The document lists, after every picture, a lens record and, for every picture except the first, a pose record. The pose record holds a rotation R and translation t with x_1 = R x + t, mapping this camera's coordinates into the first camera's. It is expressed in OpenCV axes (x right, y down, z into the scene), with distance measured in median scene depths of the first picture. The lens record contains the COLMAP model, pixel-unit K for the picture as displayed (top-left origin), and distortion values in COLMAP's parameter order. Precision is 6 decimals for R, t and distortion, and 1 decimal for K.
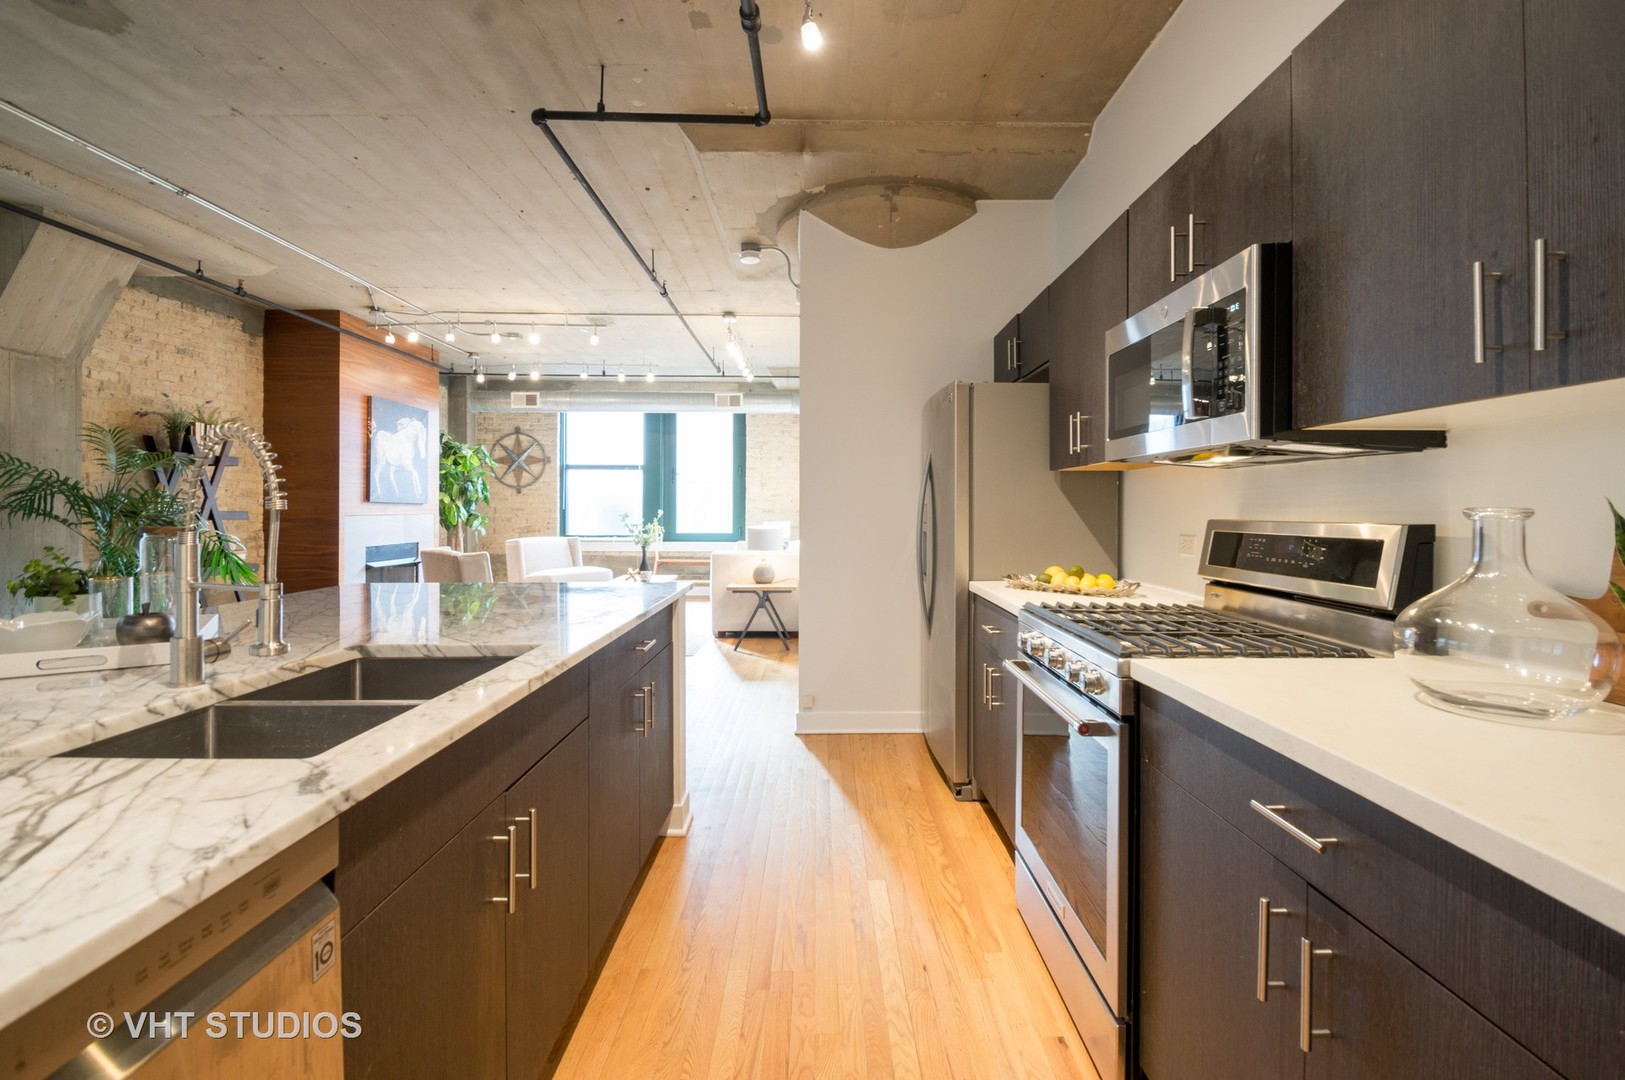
lens RADIAL K [[719.7, 0, 814.6], [0, 719.7, 514.4], [0, 0, 1]] dist [0.000143, -0.000290]
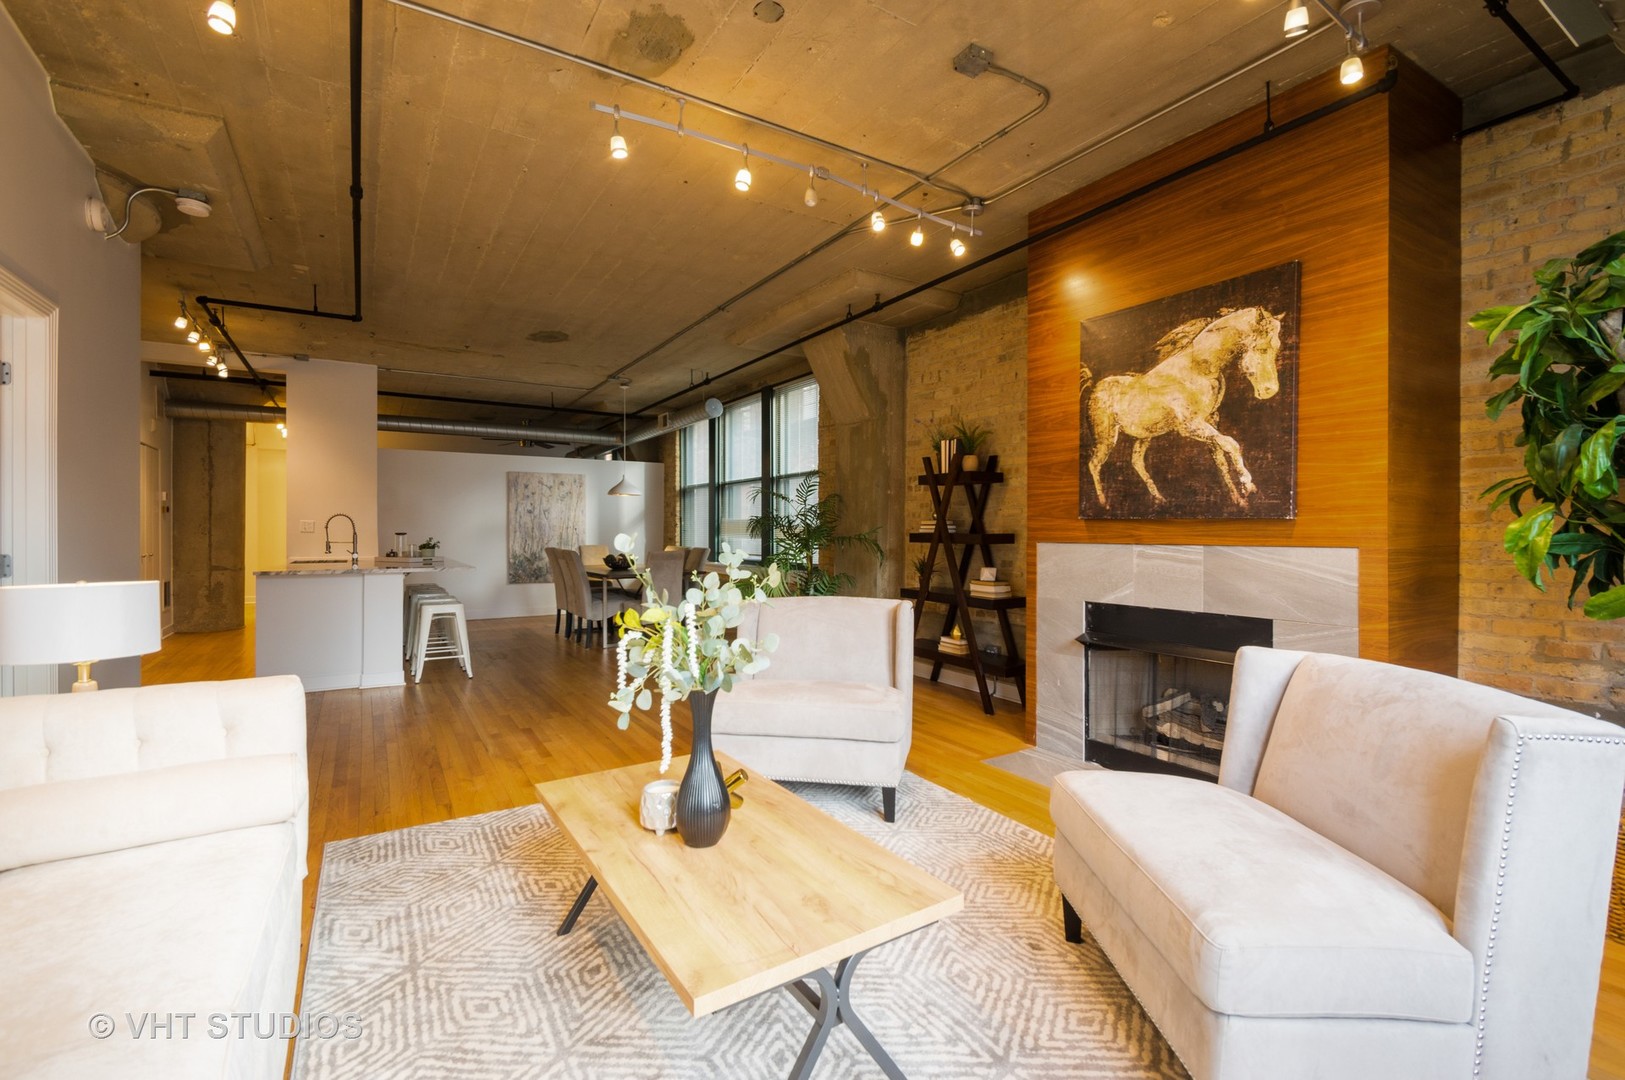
lens RADIAL K [[733.7, 0, 831.4], [0, 733.7, 534.2], [0, 0, 1]] dist [0.003984, -0.004059]
pose [[-0.841498, -0.001067, -0.540258, -0.150568], [-0.008377, 0.999904, 0.011073, -0.009531], [0.540195, 0.013844, -0.841426, 1.262613]]
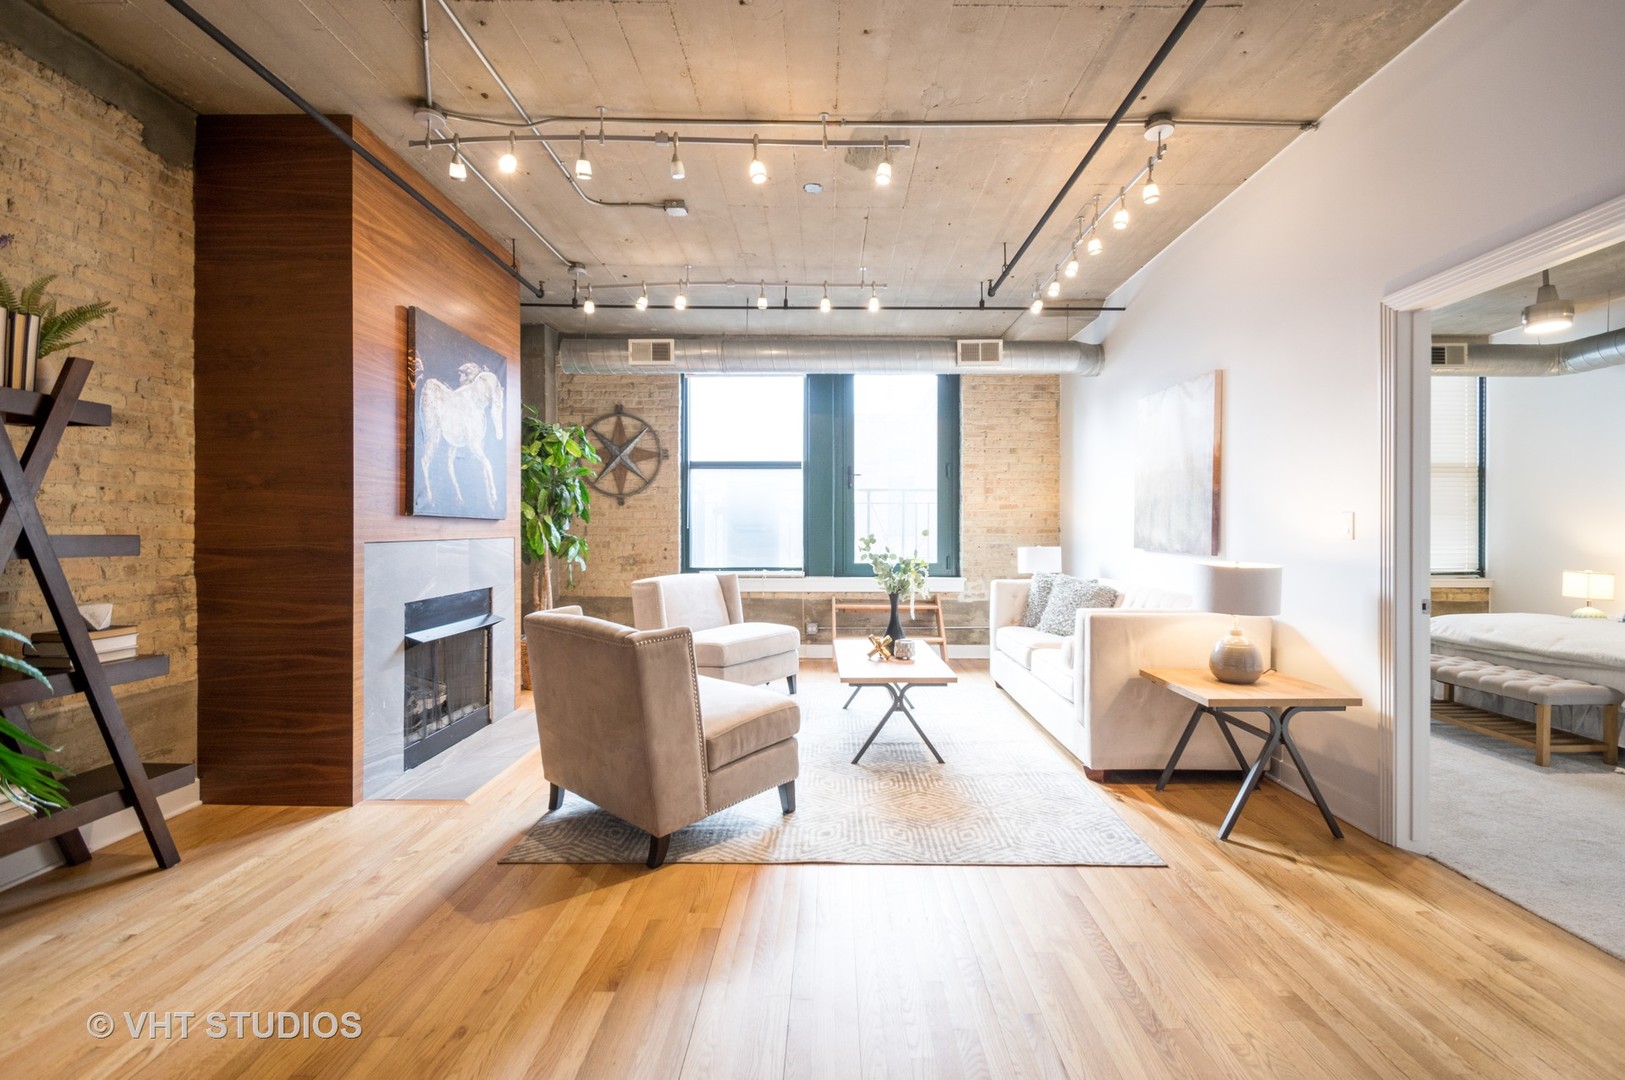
lens RADIAL K [[733.7, 0, 831.4], [0, 733.7, 534.2], [0, 0, 1]] dist [0.003984, -0.004059]
pose [[0.999992, -0.003880, -0.000615, -0.298072], [0.003880, 0.999992, 0.000927, -0.003187], [0.000611, -0.000929, 0.999999, 0.445719]]
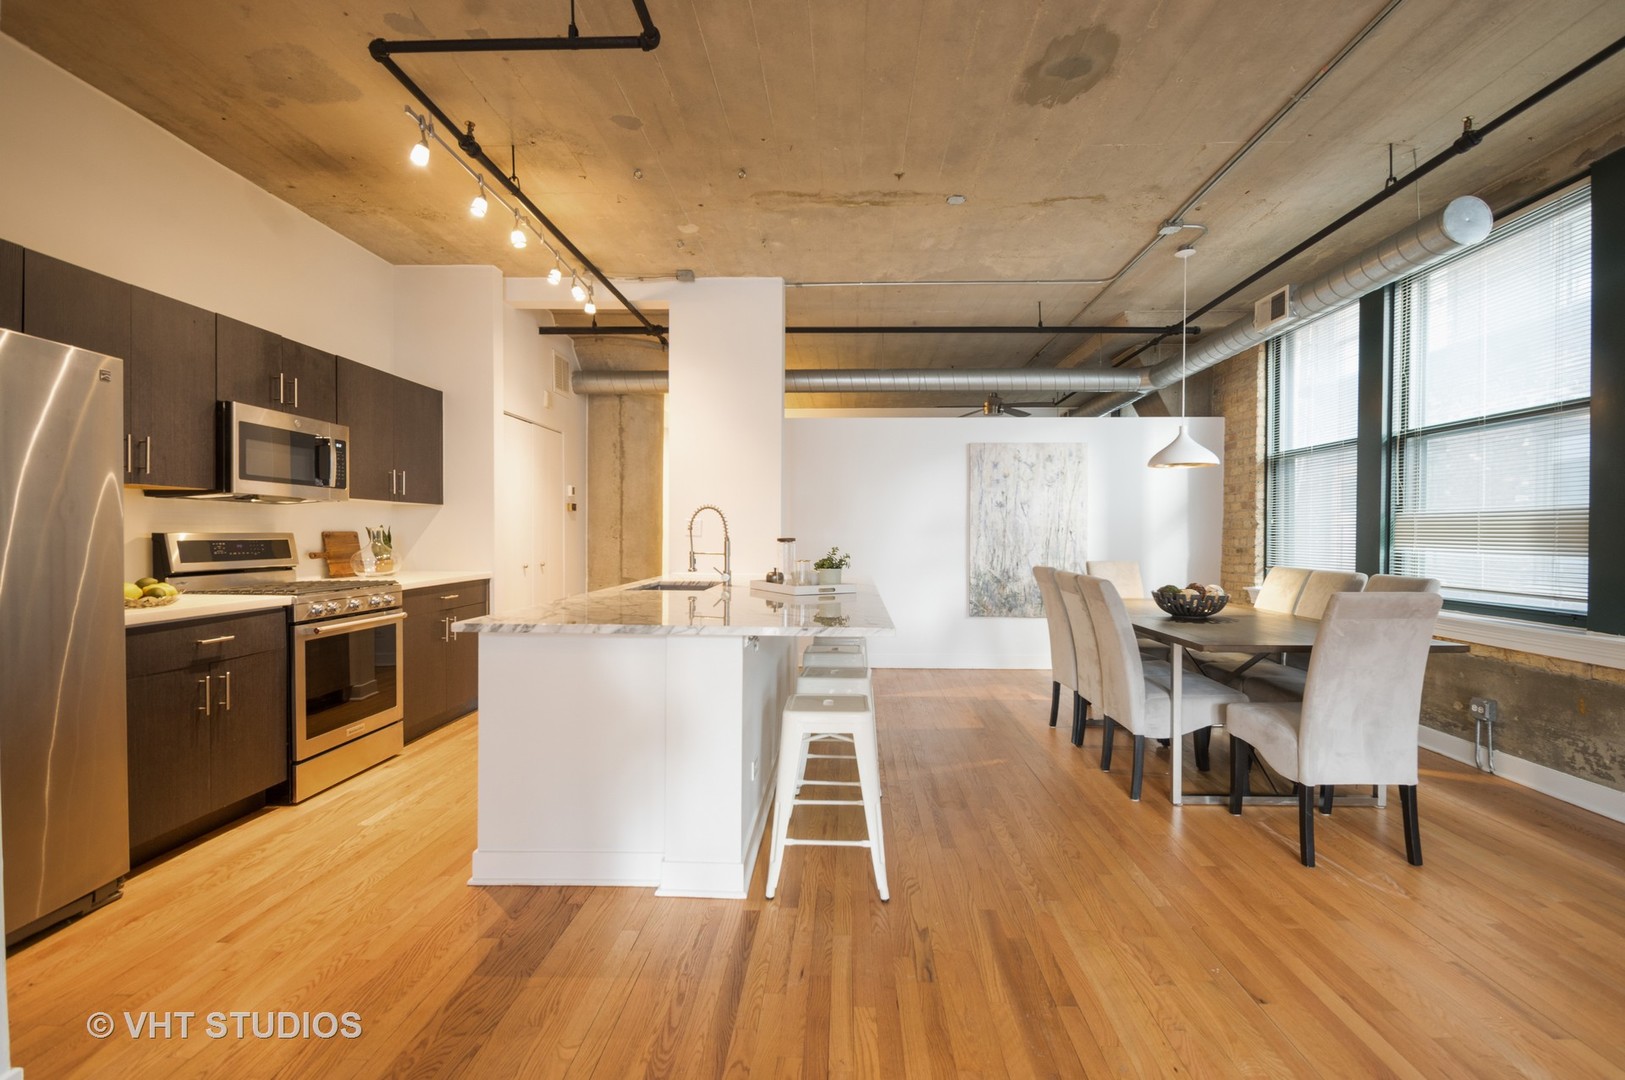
lens RADIAL K [[733.7, 0, 831.4], [0, 733.7, 534.2], [0, 0, 1]] dist [0.003984, -0.004059]
pose [[-0.999707, -0.006333, 0.023346, -0.234167], [-0.006106, 0.999934, 0.009765, -0.004278], [-0.023406, 0.009620, -0.999680, 0.700904]]
